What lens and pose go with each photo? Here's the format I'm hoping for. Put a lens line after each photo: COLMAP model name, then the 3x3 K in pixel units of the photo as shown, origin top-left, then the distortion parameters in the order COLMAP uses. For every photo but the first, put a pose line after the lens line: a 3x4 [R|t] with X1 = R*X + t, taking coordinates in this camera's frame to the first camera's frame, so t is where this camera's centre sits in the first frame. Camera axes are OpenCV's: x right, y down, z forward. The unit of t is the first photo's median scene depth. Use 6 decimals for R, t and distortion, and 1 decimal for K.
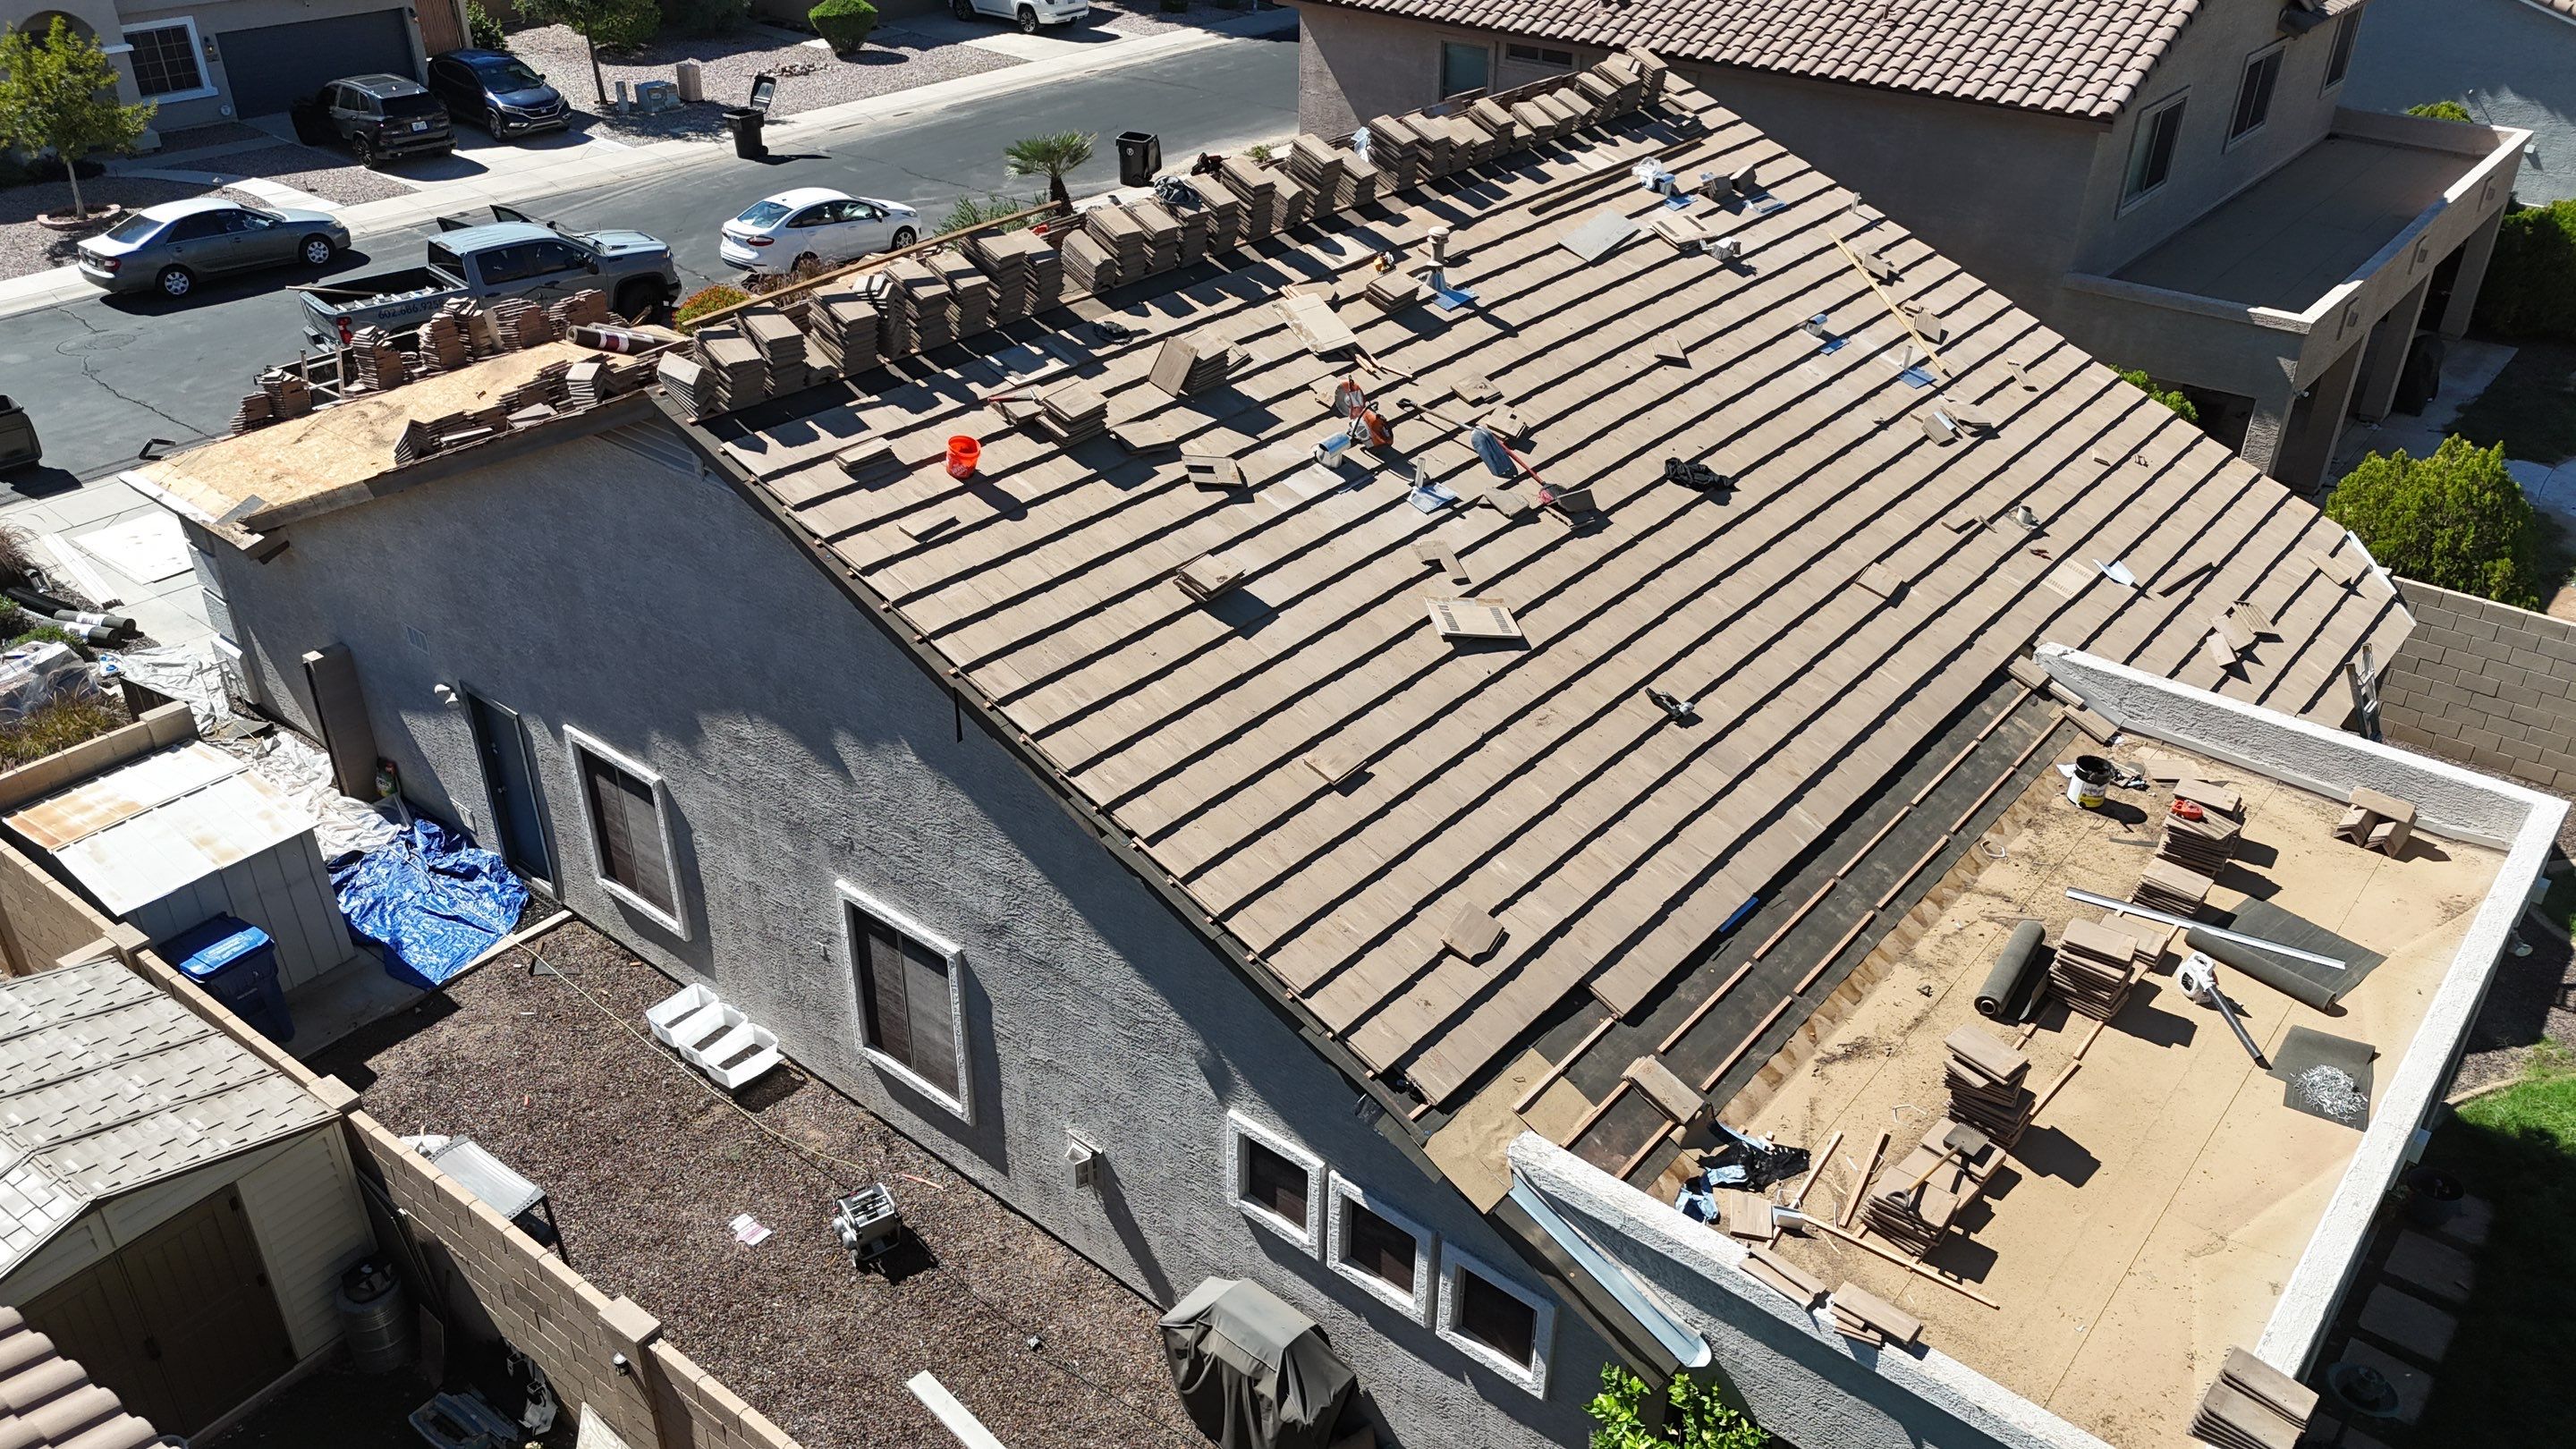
lens RADIAL K [[1905.3, 0, 1288.0], [0, 1905.3, 724.5], [0, 0, 1]] dist [0.068270, -0.062631]
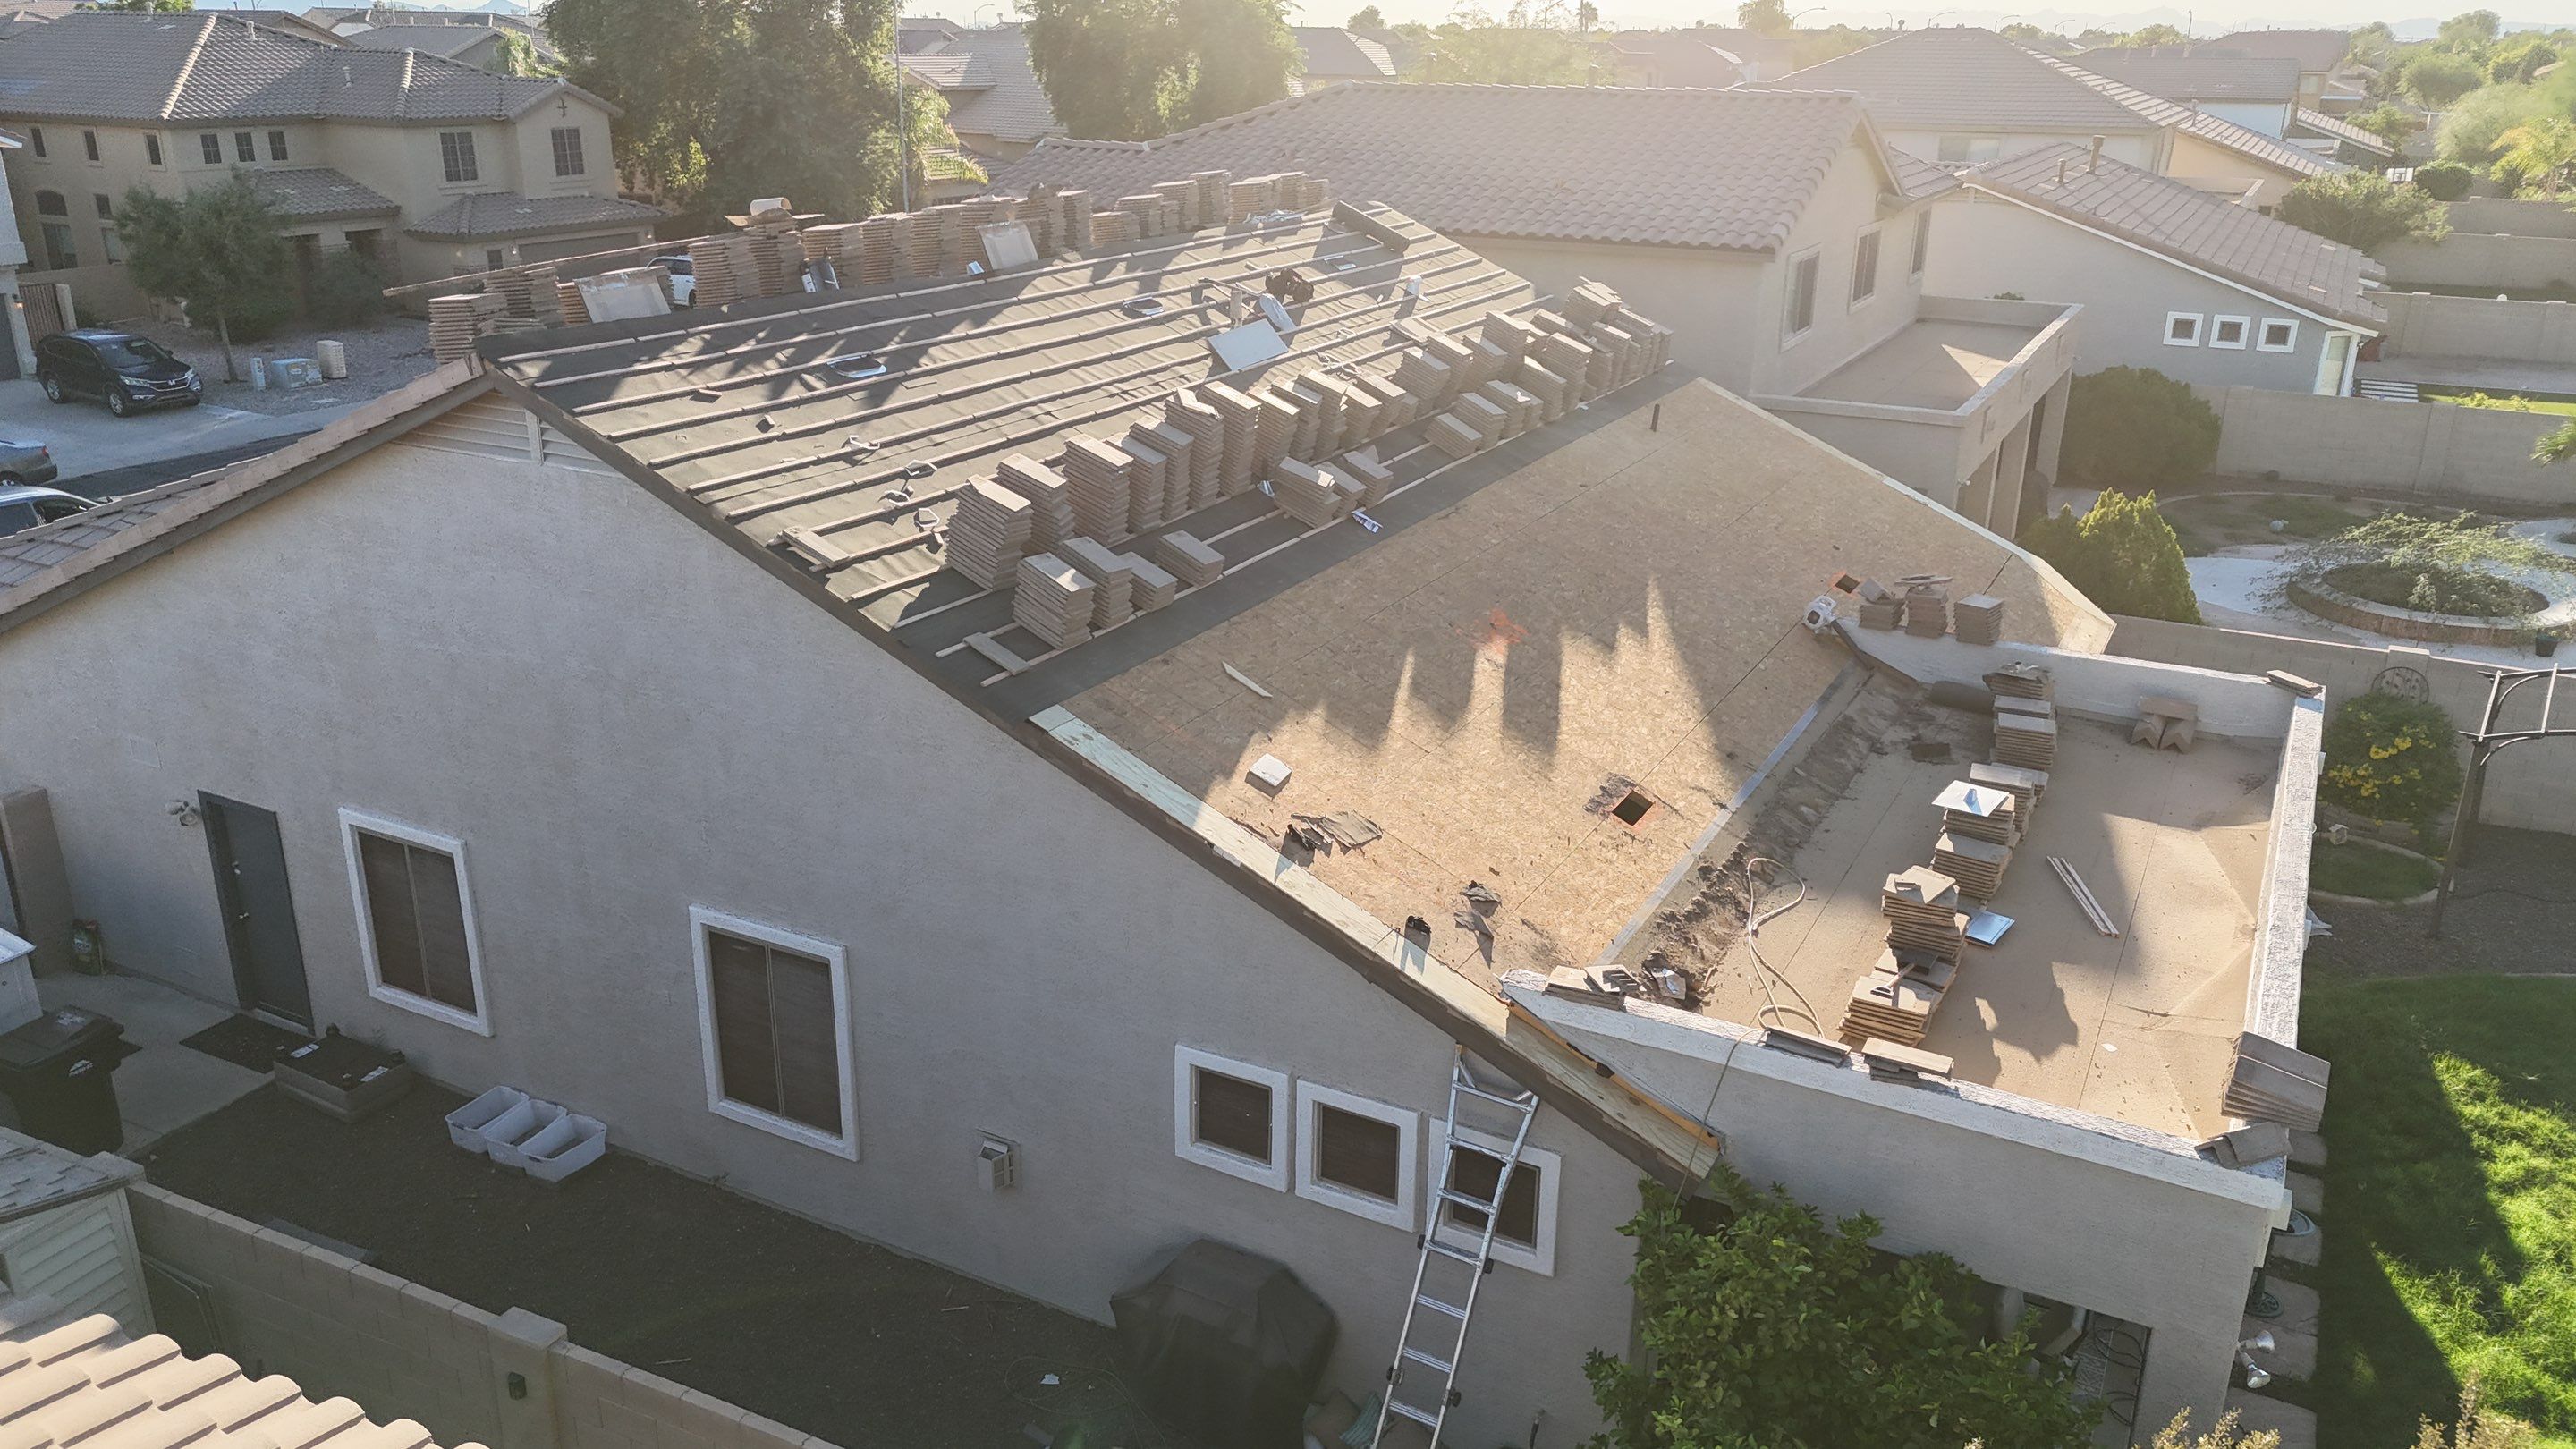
lens RADIAL K [[1900.7, 0, 1288.0], [0, 1900.7, 724.5], [0, 0, 1]] dist [0.094855, -0.111367]
pose [[0.979065, -0.066501, 0.192379, -0.116765], [0.099836, 0.980521, -0.169148, 0.167271], [-0.177383, 0.184814, 0.966633, 0.036582]]
